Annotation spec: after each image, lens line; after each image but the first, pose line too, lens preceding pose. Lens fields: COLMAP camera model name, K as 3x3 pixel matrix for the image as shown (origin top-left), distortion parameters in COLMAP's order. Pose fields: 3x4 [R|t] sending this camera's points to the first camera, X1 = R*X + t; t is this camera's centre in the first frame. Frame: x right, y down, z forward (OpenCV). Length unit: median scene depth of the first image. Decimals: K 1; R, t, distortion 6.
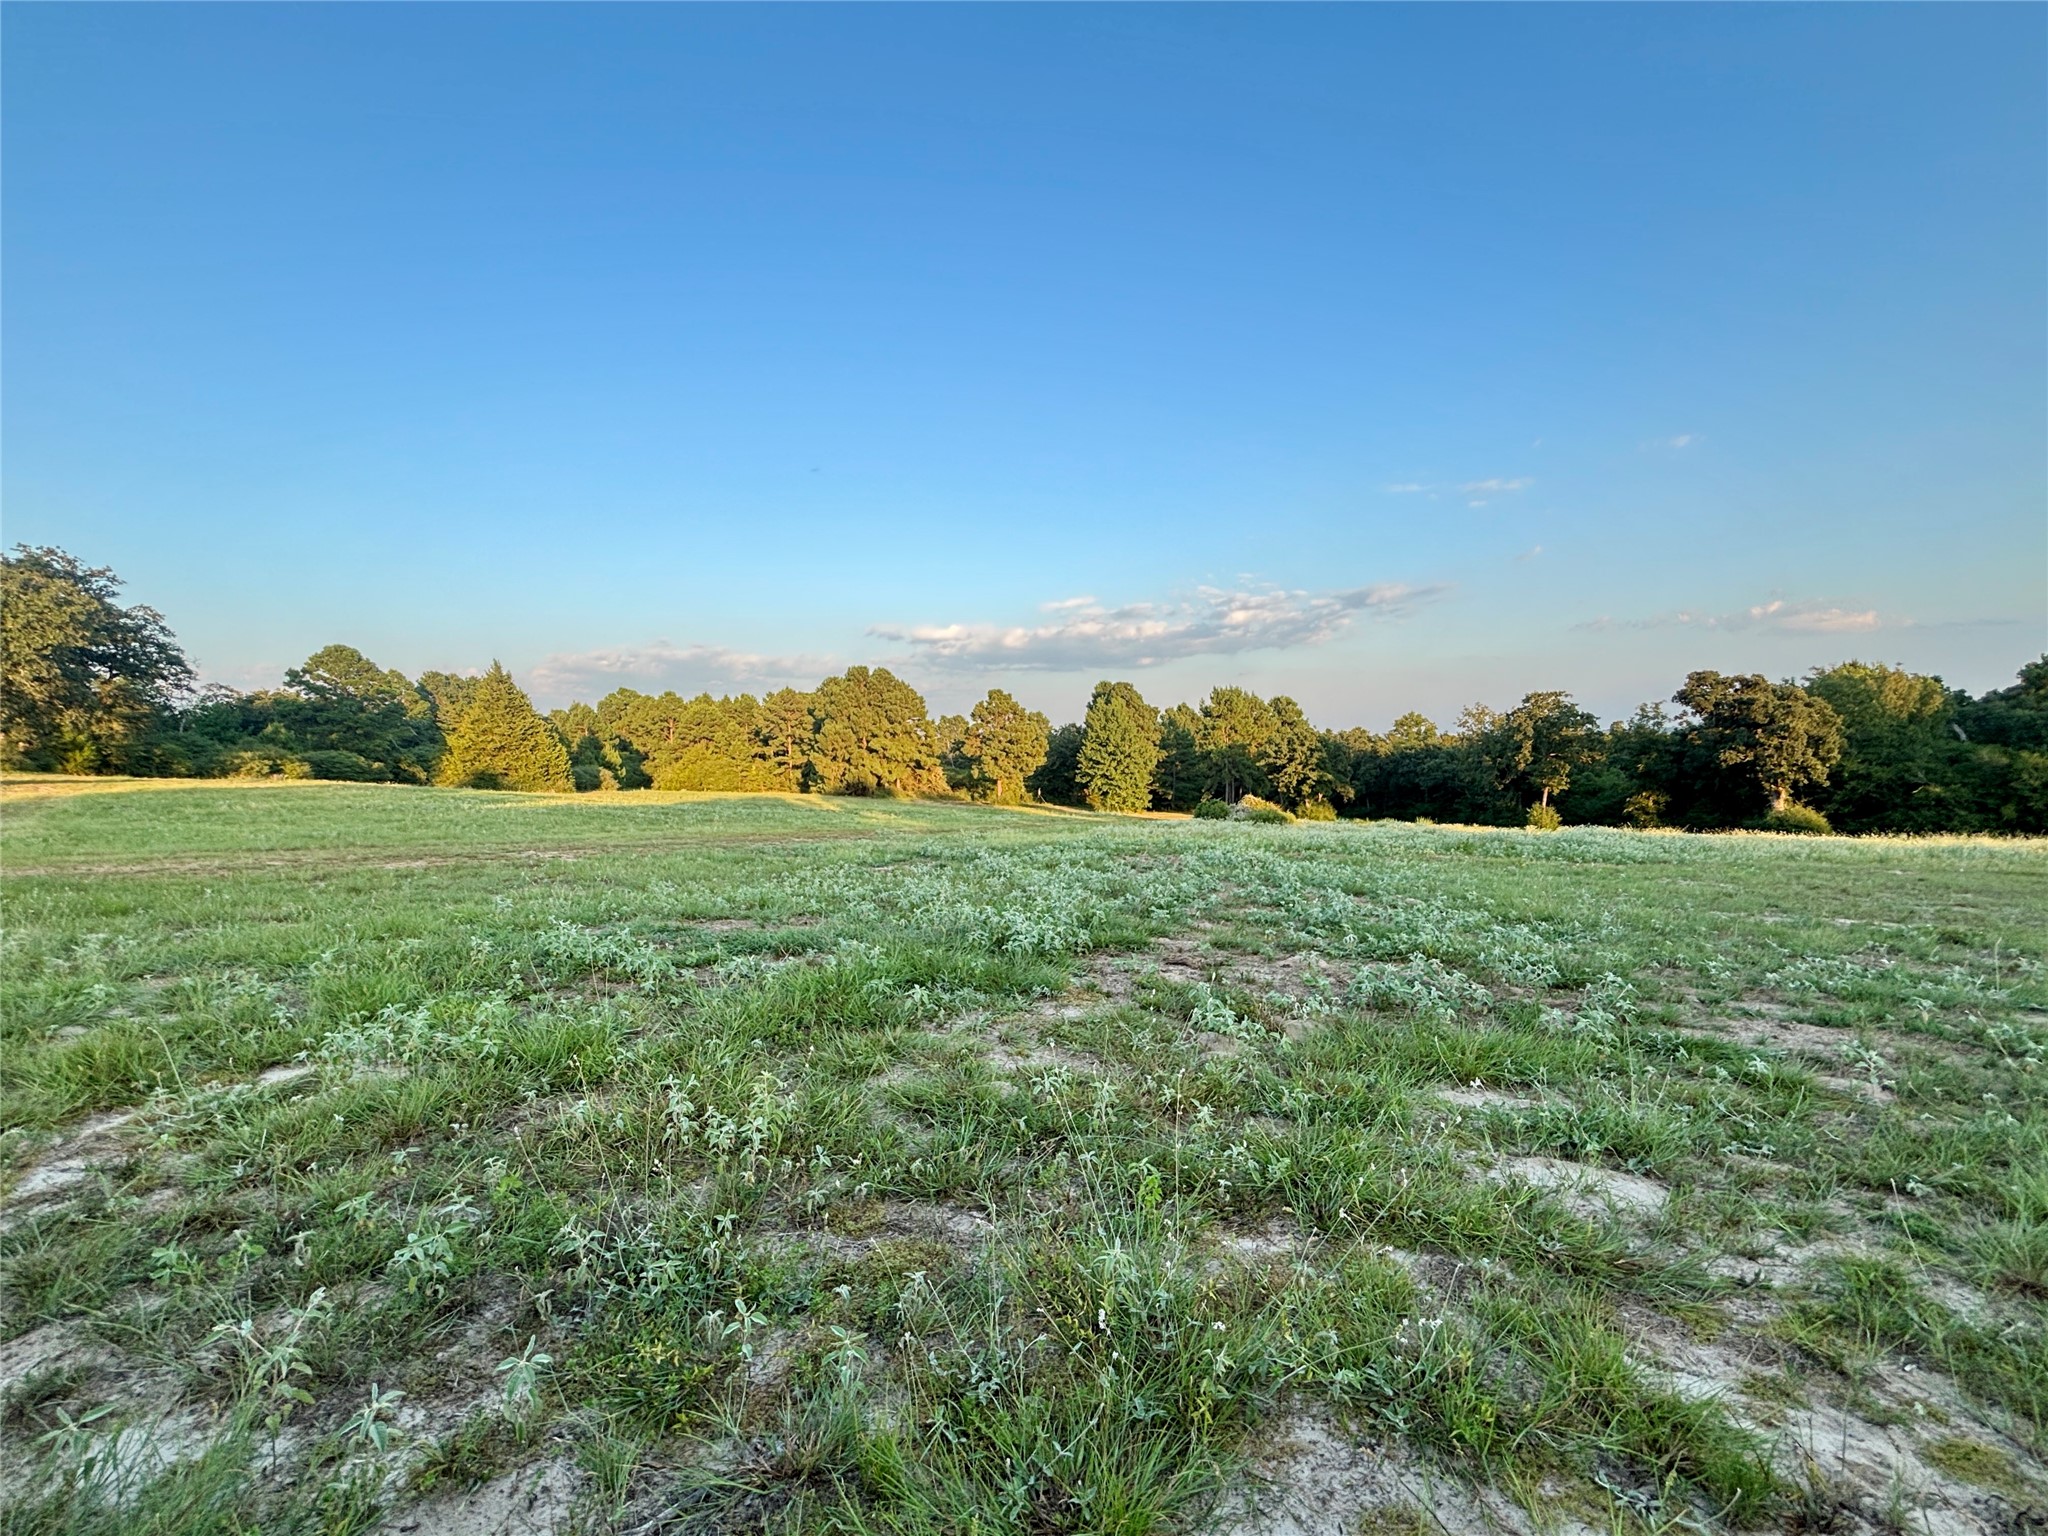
lens RADIAL K [[820.8, 0, 1009.9], [0, 820.8, 767.7], [0, 0, 1]] dist [-0.000056, 0.000076]
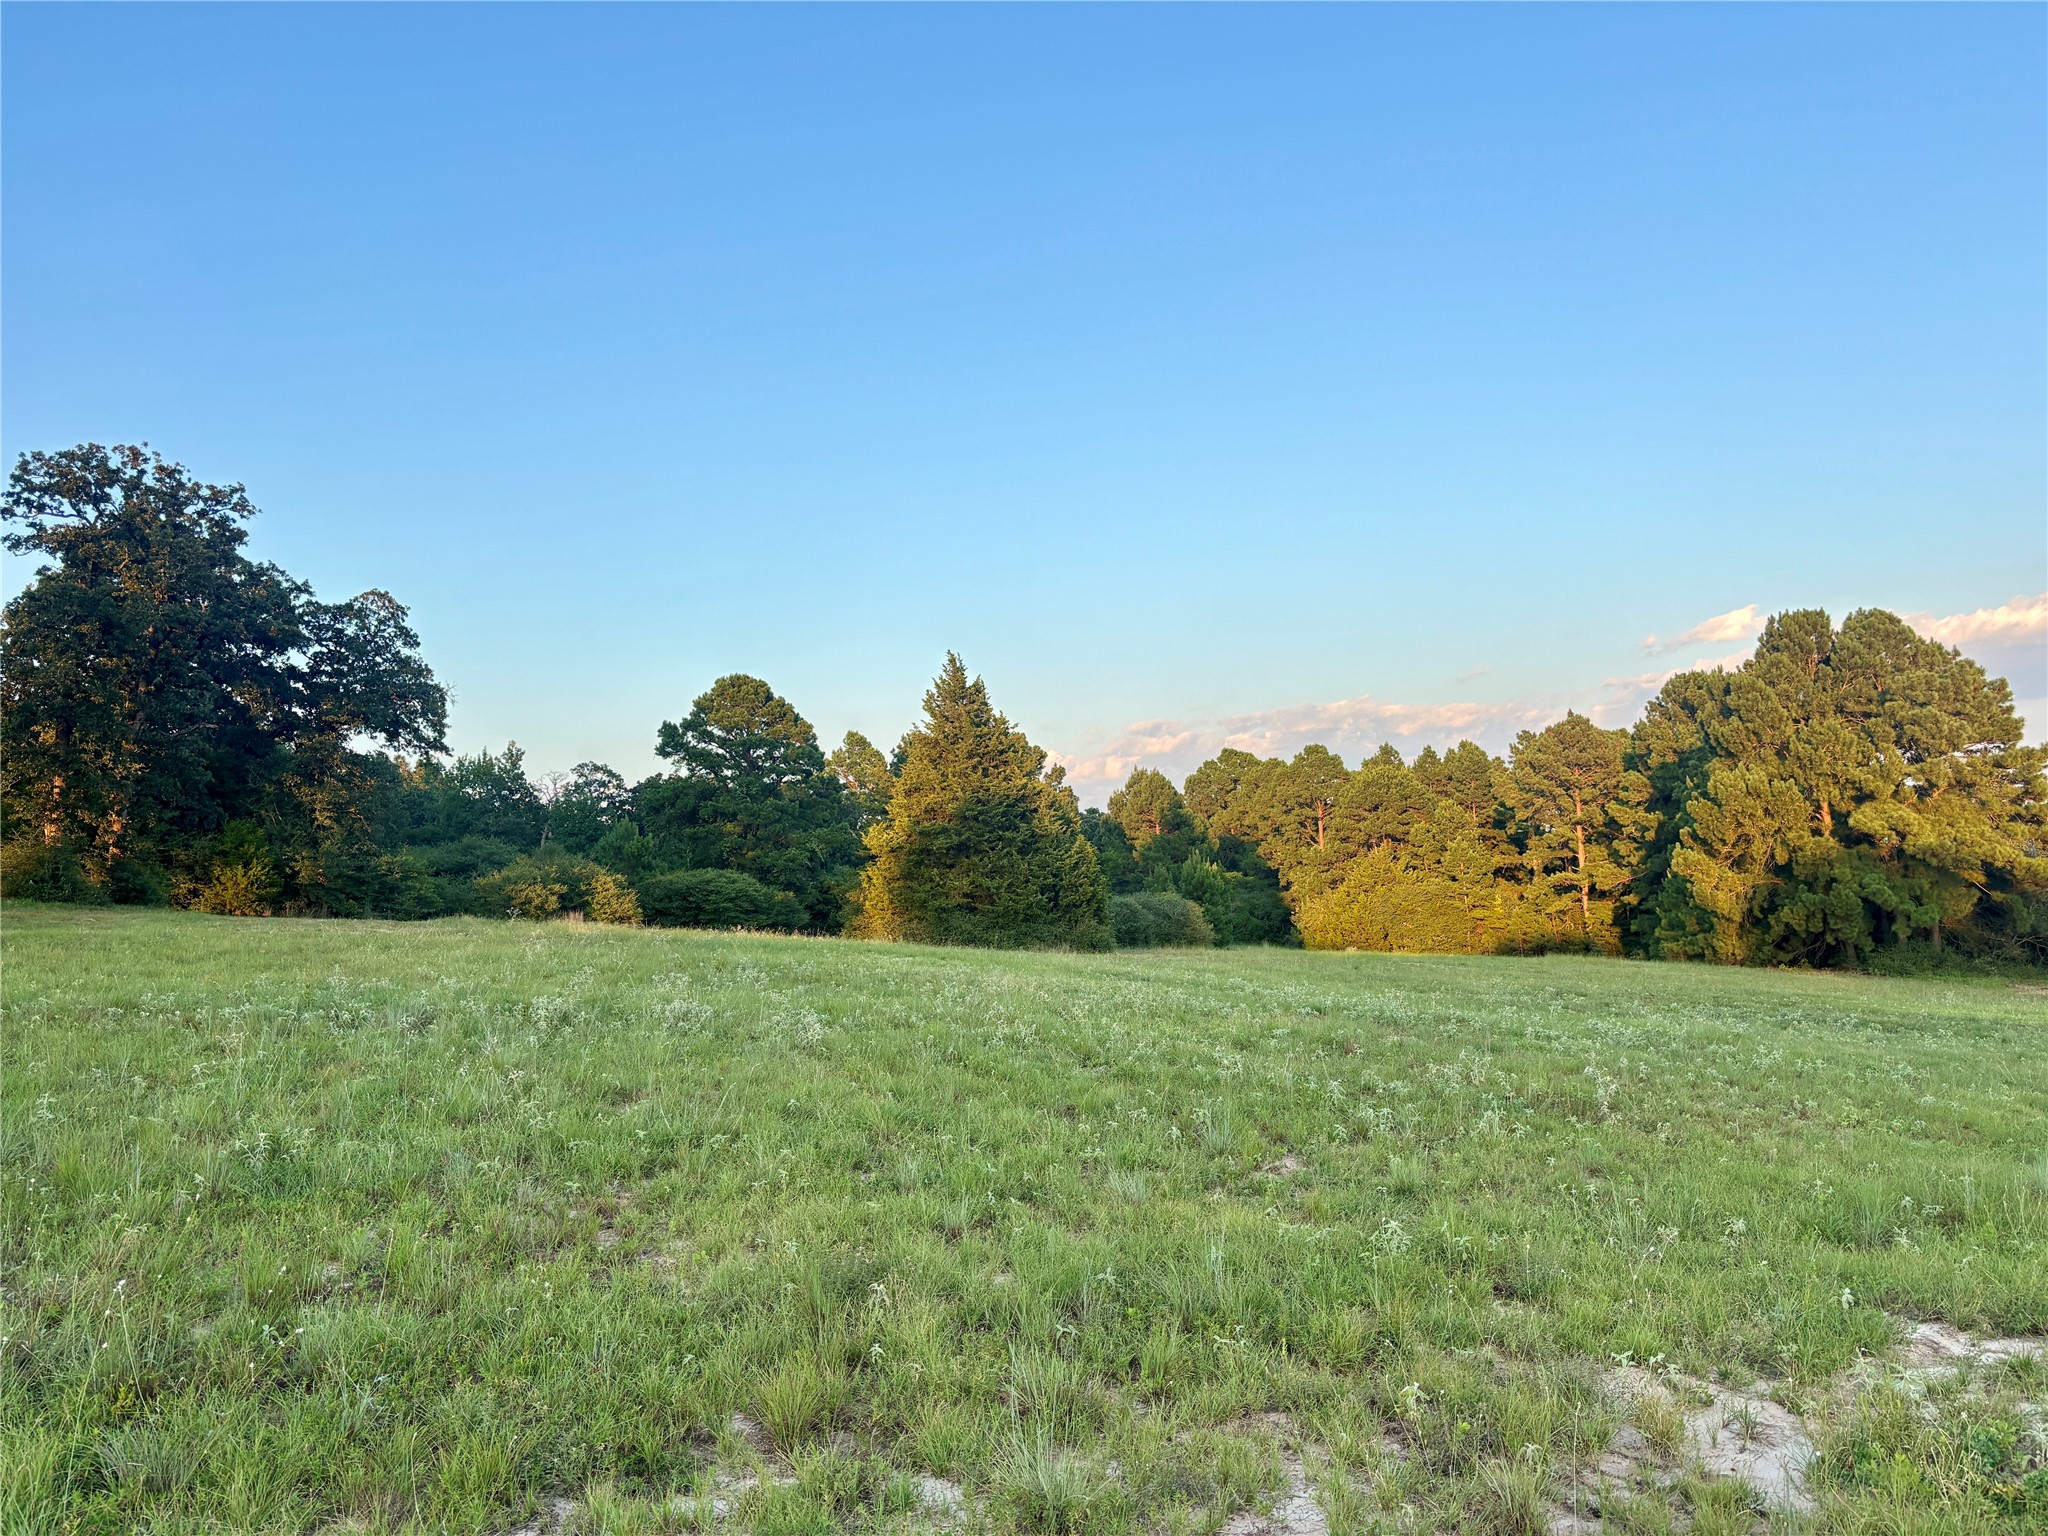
lens RADIAL K [[1536.6, 0, 1020.0], [0, 1536.6, 773.6], [0, 0, 1]] dist [0.014440, 0.000745]
pose [[0.834903, -0.060107, -0.547105, -0.103460], [0.011937, 0.995763, -0.091182, 0.008147], [0.550267, 0.069598, 0.832083, 0.240168]]
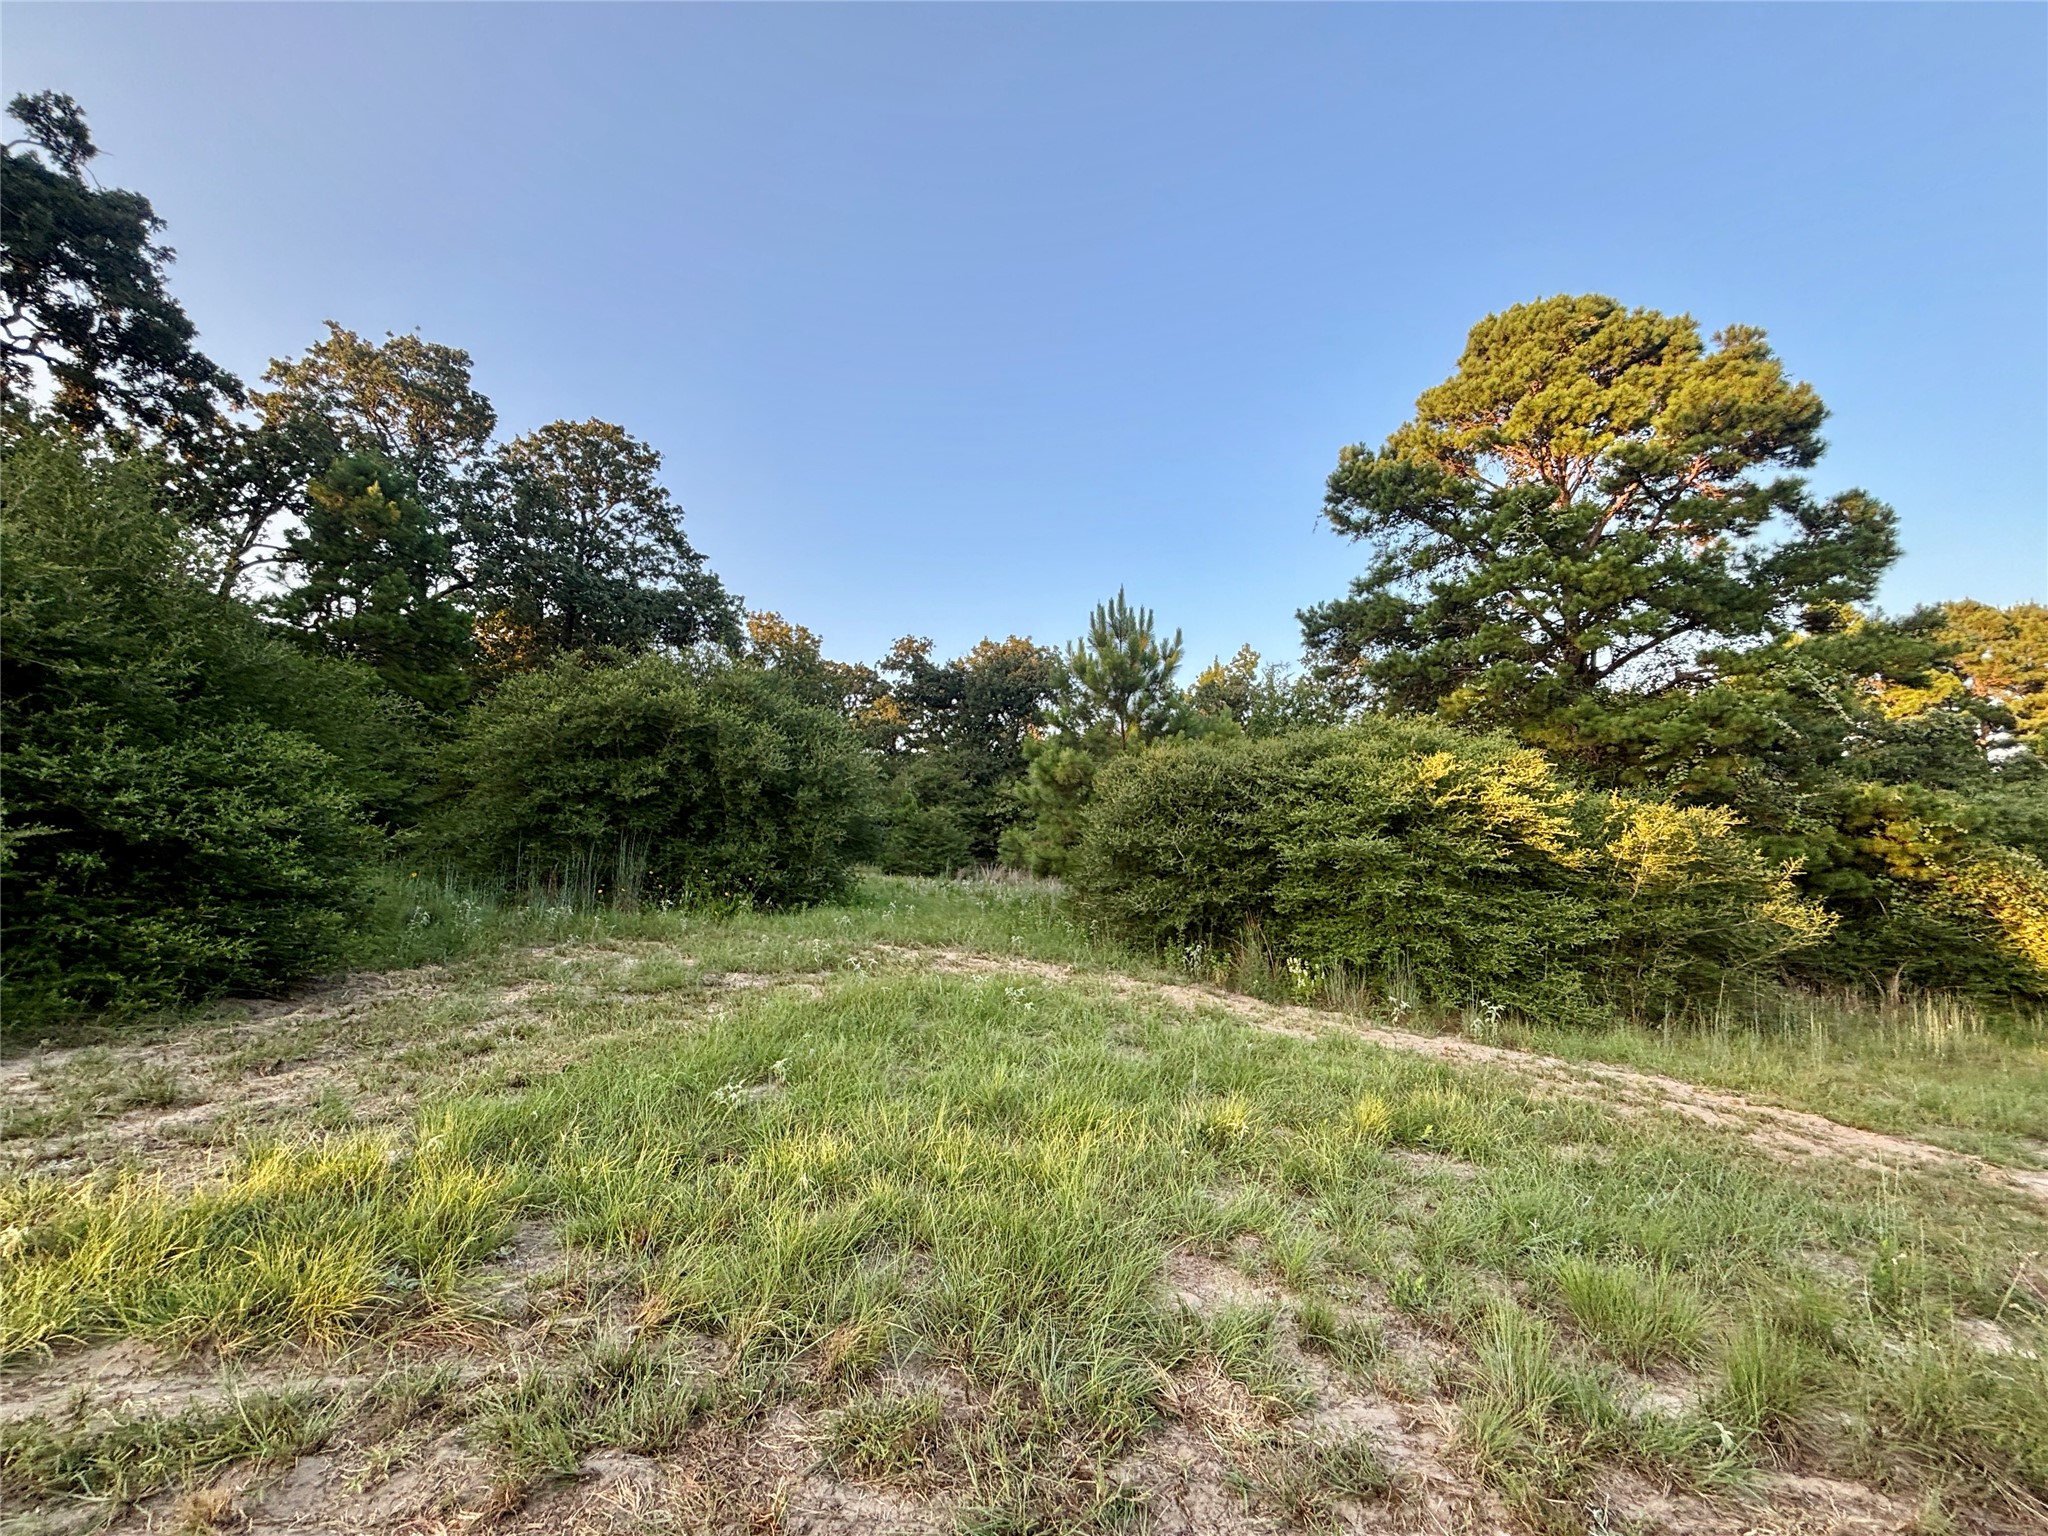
lens RADIAL K [[820.8, 0, 1020.0], [0, 820.8, 760.7], [0, 0, 1]] dist [-0.000056, 0.000076]
pose [[0.142485, -0.102070, -0.984520, -0.630676], [-0.045653, 0.992932, -0.109550, 0.003678], [0.988744, 0.060555, 0.136818, 0.827566]]
